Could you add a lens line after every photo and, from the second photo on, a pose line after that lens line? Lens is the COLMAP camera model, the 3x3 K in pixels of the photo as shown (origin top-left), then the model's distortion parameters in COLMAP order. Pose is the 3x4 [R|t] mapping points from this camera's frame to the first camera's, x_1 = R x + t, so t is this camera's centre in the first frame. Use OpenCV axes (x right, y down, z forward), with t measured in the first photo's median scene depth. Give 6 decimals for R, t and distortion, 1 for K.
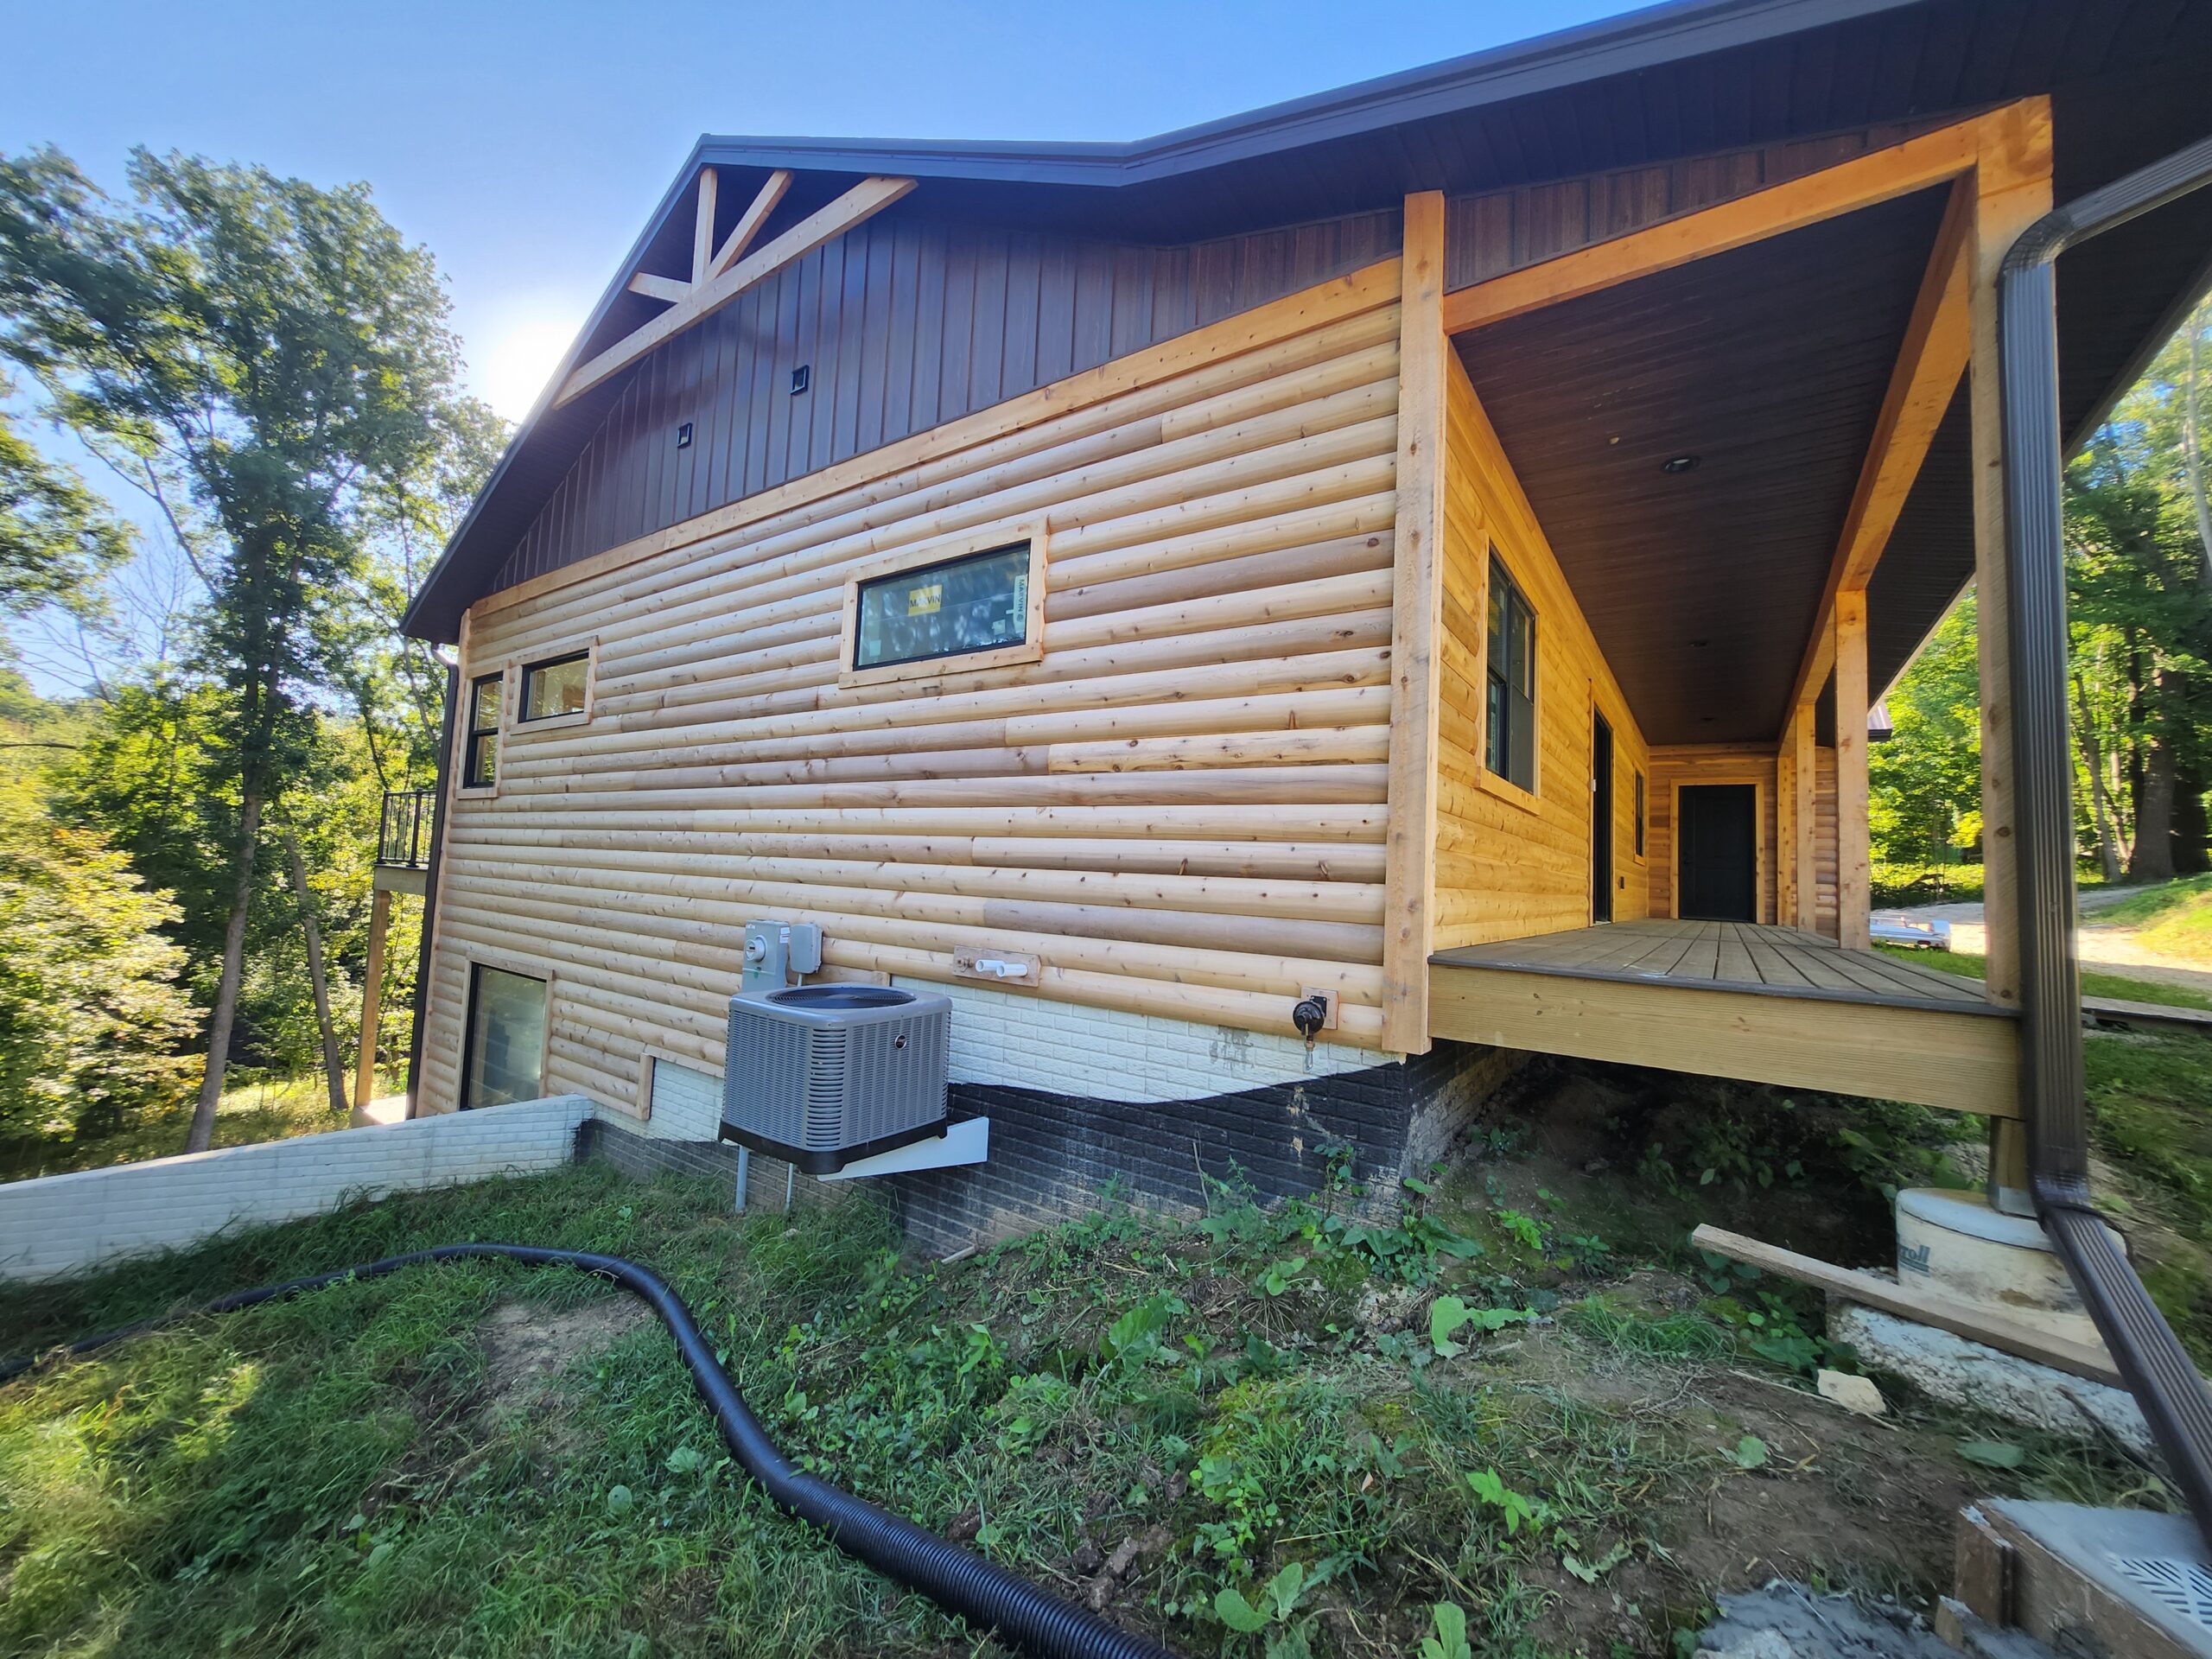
lens RADIAL K [[871.0, 0, 1104.0], [0, 871.0, 818.7], [0, 0, 1]] dist [0.000410, -0.002210]
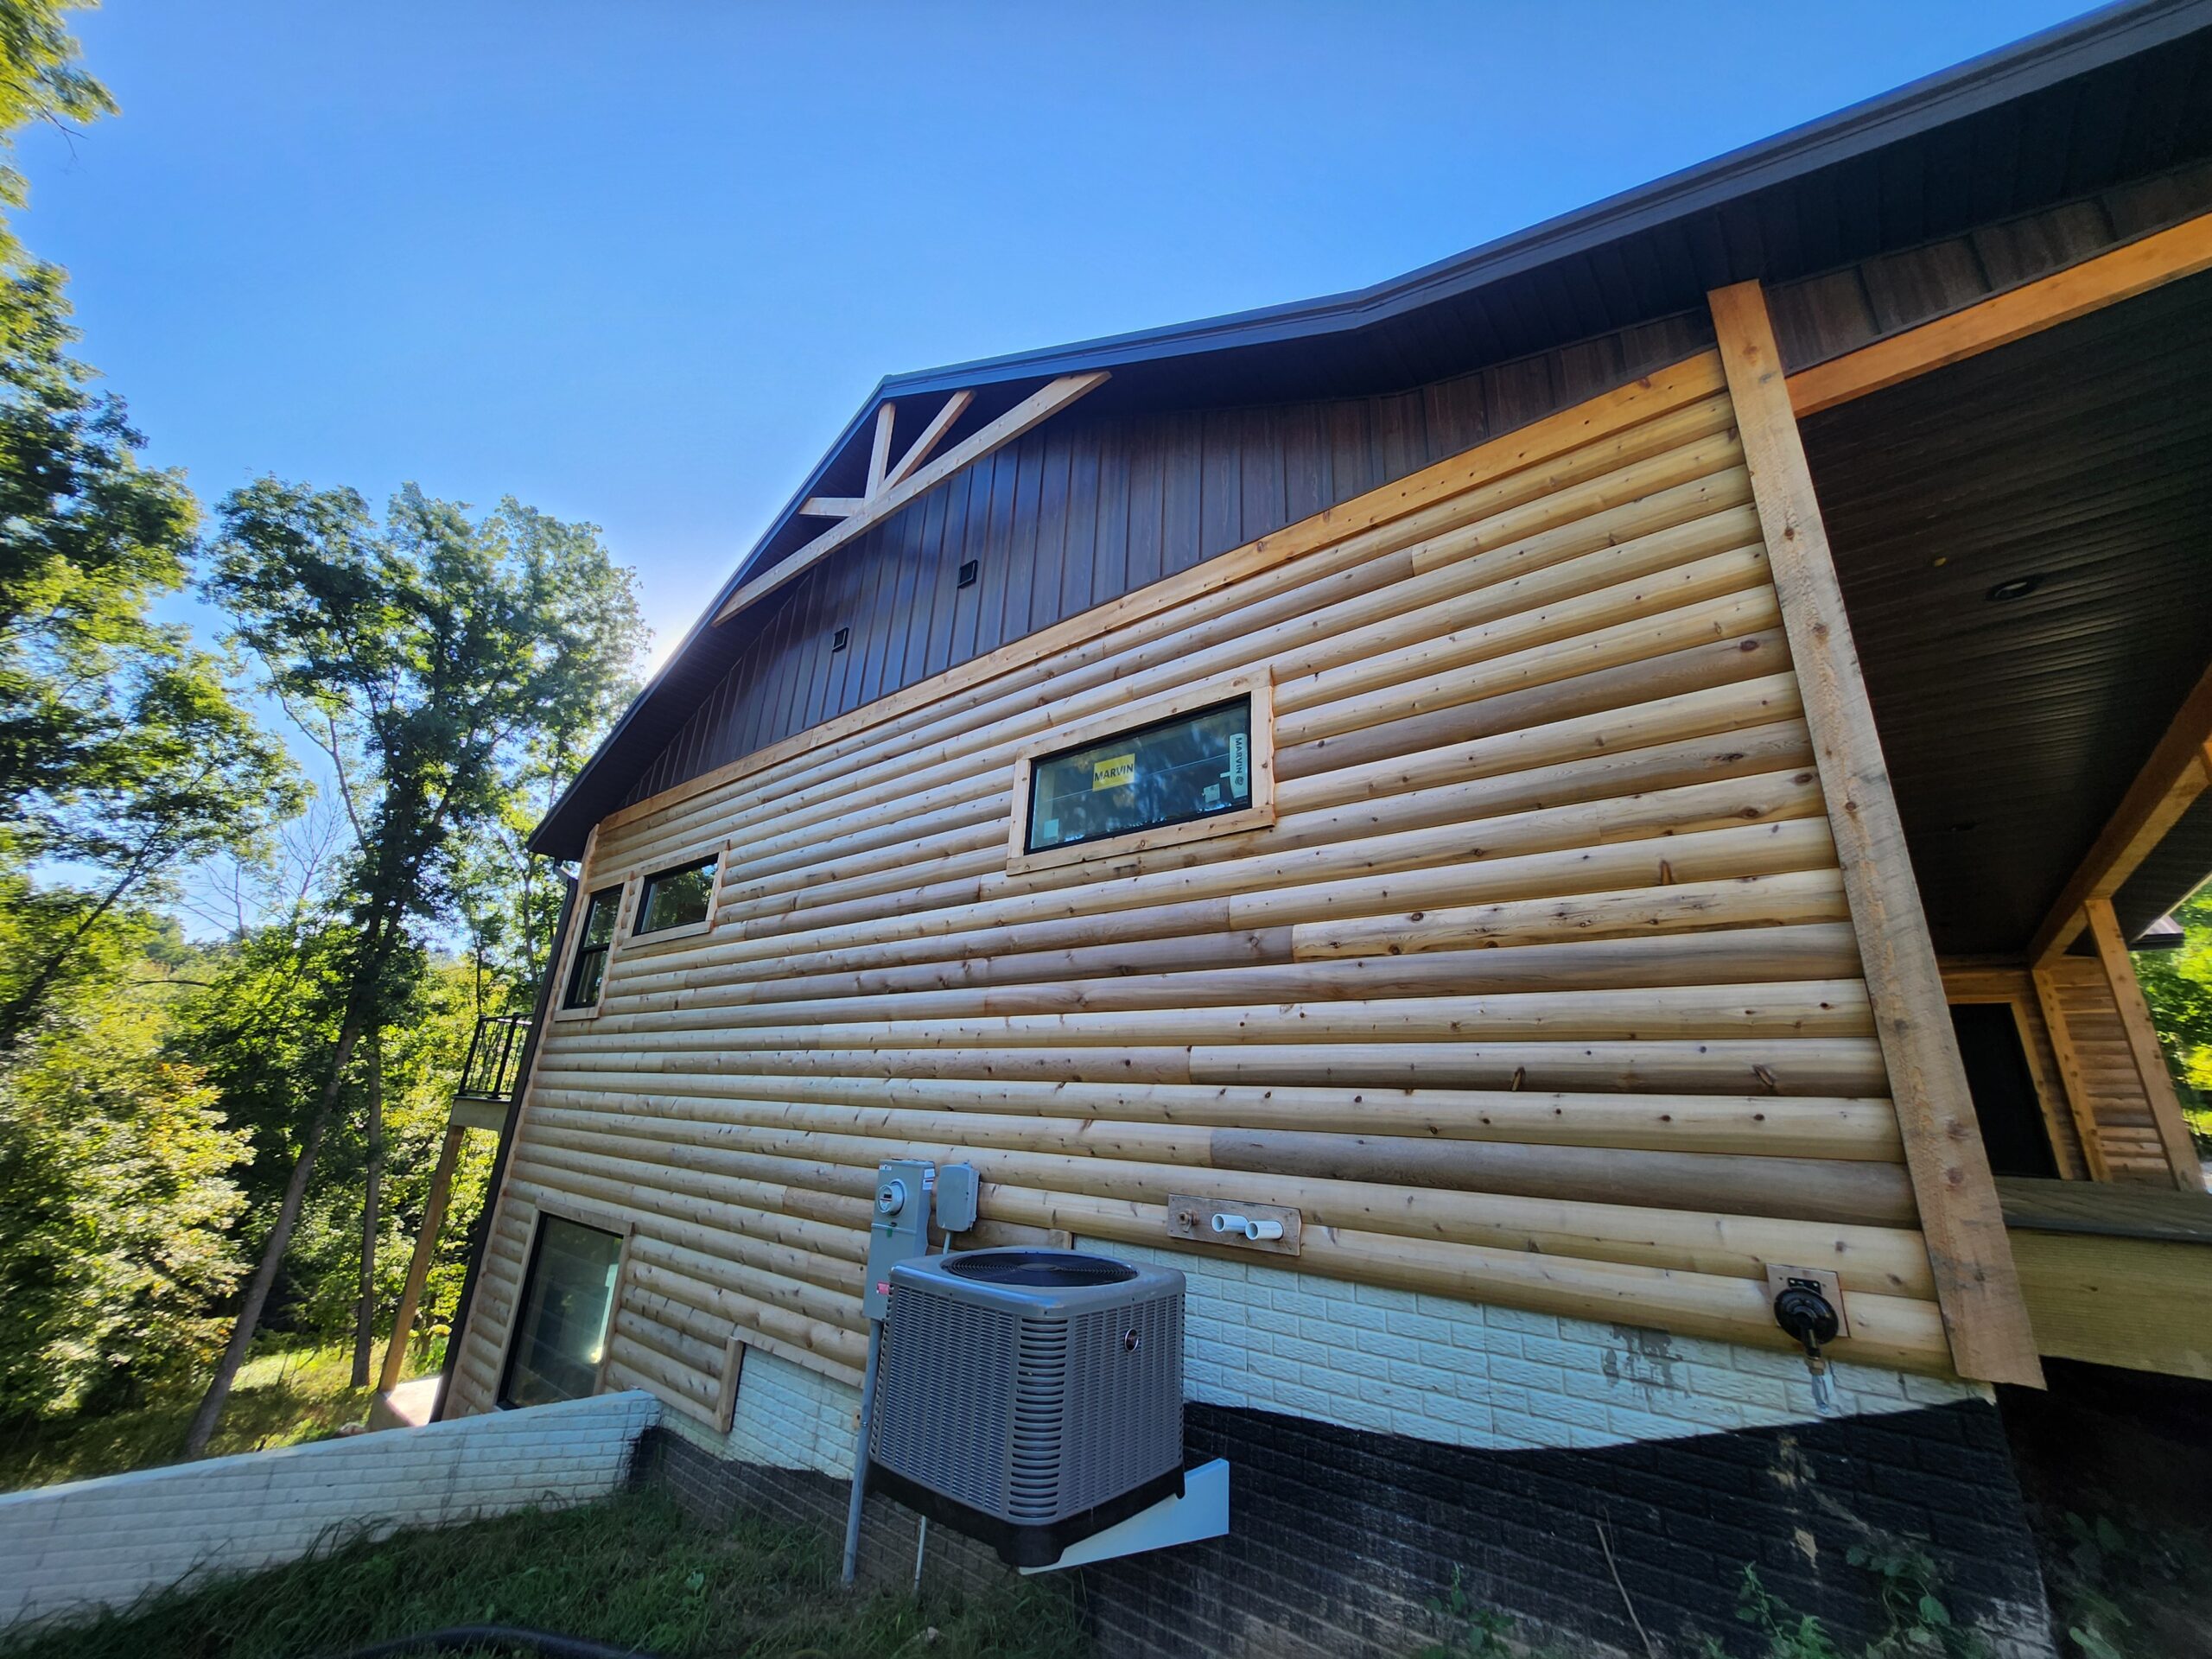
lens RADIAL K [[862.0, 0, 1106.0], [0, 862.0, 829.5], [0, 0, 1]] dist [-0.003547, 0.000121]
pose [[0.997551, -0.018036, -0.067576, -0.146276], [-0.000240, 0.965291, -0.261176, 0.030615], [0.069940, 0.260553, 0.962923, 0.166618]]
